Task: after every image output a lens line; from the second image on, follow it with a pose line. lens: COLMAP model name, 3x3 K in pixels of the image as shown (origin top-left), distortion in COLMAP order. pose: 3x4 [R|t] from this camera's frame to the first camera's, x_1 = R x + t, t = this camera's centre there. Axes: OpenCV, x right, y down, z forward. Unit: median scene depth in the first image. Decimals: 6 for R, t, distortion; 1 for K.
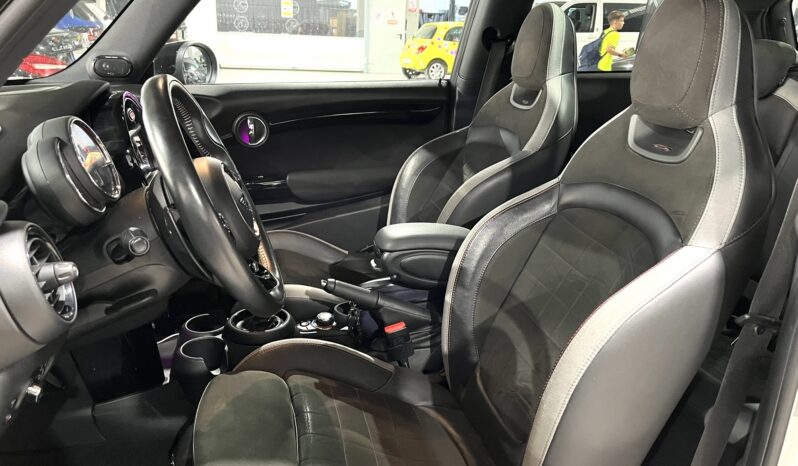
lens RADIAL K [[613.4, 0, 398.0], [0, 613.4, 231.2], [0, 0, 1]] dist [0.079811, -0.107893]
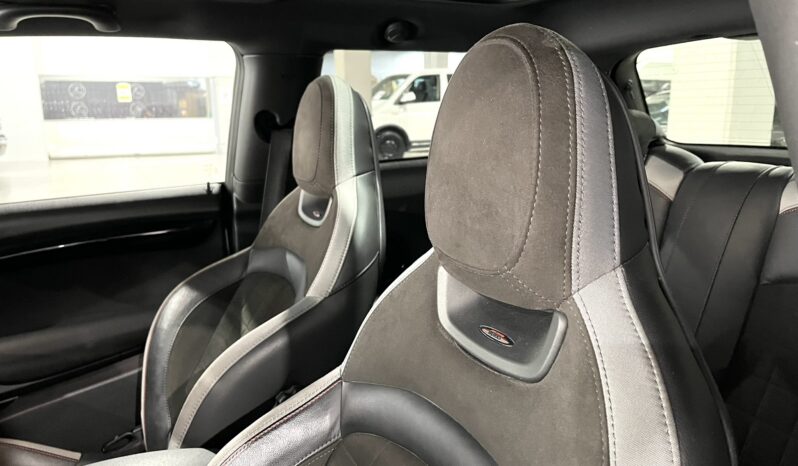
lens RADIAL K [[630.8, 0, 385.4], [0, 630.8, 231.9], [0, 0, 1]] dist [0.023595, -0.002043]
pose [[0.979160, -0.087163, 0.183434, 0.135170], [0.107751, 0.988572, -0.105428, -0.095692], [-0.172148, 0.122996, 0.977362, 0.269068]]
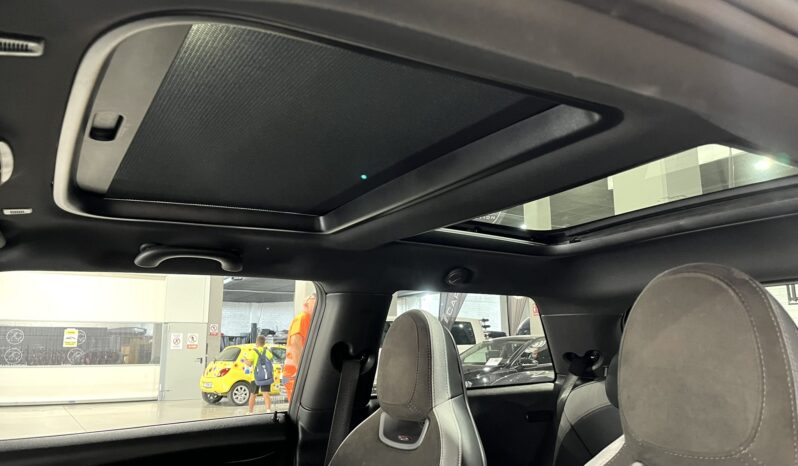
lens RADIAL K [[613.4, 0, 398.0], [0, 613.4, 231.2], [0, 0, 1]] dist [0.079811, -0.107893]
pose [[0.951972, 0.016678, 0.305730, -0.023253], [0.133088, 0.876716, -0.462230, -0.078104], [-0.275748, 0.480720, 0.832389, 0.249134]]
